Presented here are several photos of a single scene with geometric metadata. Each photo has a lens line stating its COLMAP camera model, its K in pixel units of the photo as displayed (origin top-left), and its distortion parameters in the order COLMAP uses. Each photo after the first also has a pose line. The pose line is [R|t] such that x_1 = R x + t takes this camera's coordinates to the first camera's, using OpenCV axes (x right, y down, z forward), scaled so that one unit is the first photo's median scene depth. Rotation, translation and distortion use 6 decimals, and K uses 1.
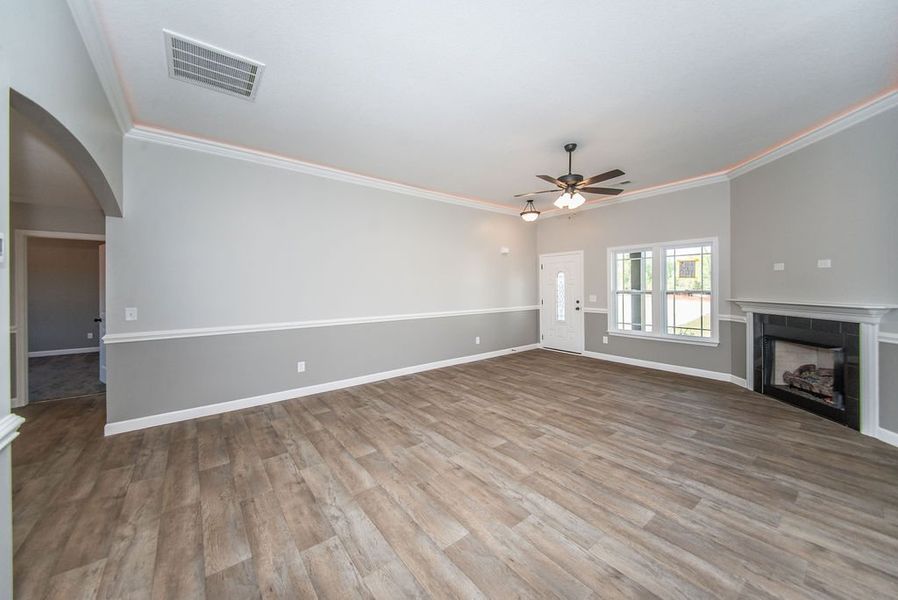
lens RADIAL K [[327.7, 0, 447.0], [0, 327.7, 285.2], [0, 0, 1]] dist [0.006639, -0.004282]
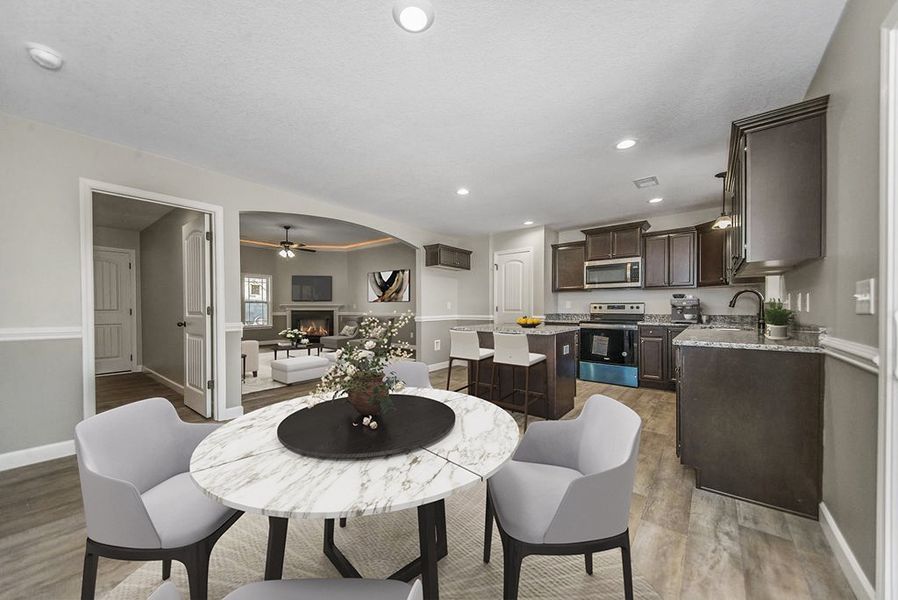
lens RADIAL K [[327.7, 0, 452.5], [0, 327.7, 308.0], [0, 0, 1]] dist [0.006639, -0.004282]
pose [[-0.234026, 0.004325, 0.972221, -1.315063], [-0.002491, 0.999984, -0.005048, 0.060973], [-0.972227, -0.003604, -0.234011, 0.346155]]
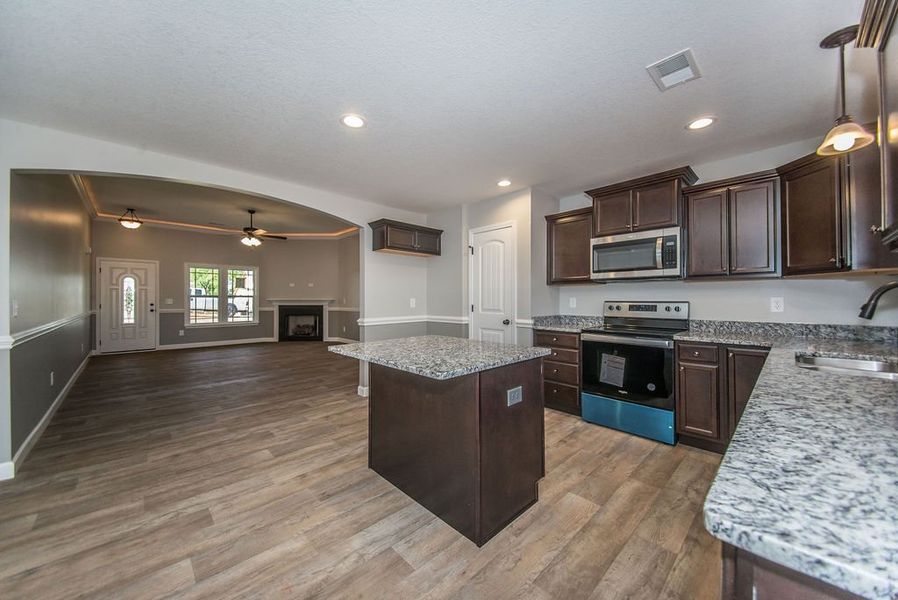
lens RADIAL K [[327.7, 0, 455.6], [0, 327.7, 294.1], [0, 0, 1]] dist [0.006639, -0.004282]
pose [[-0.115685, 0.021024, 0.993063, -1.074123], [-0.004264, 0.999756, -0.021662, 0.041964], [-0.993277, -0.006740, -0.115567, 0.083584]]
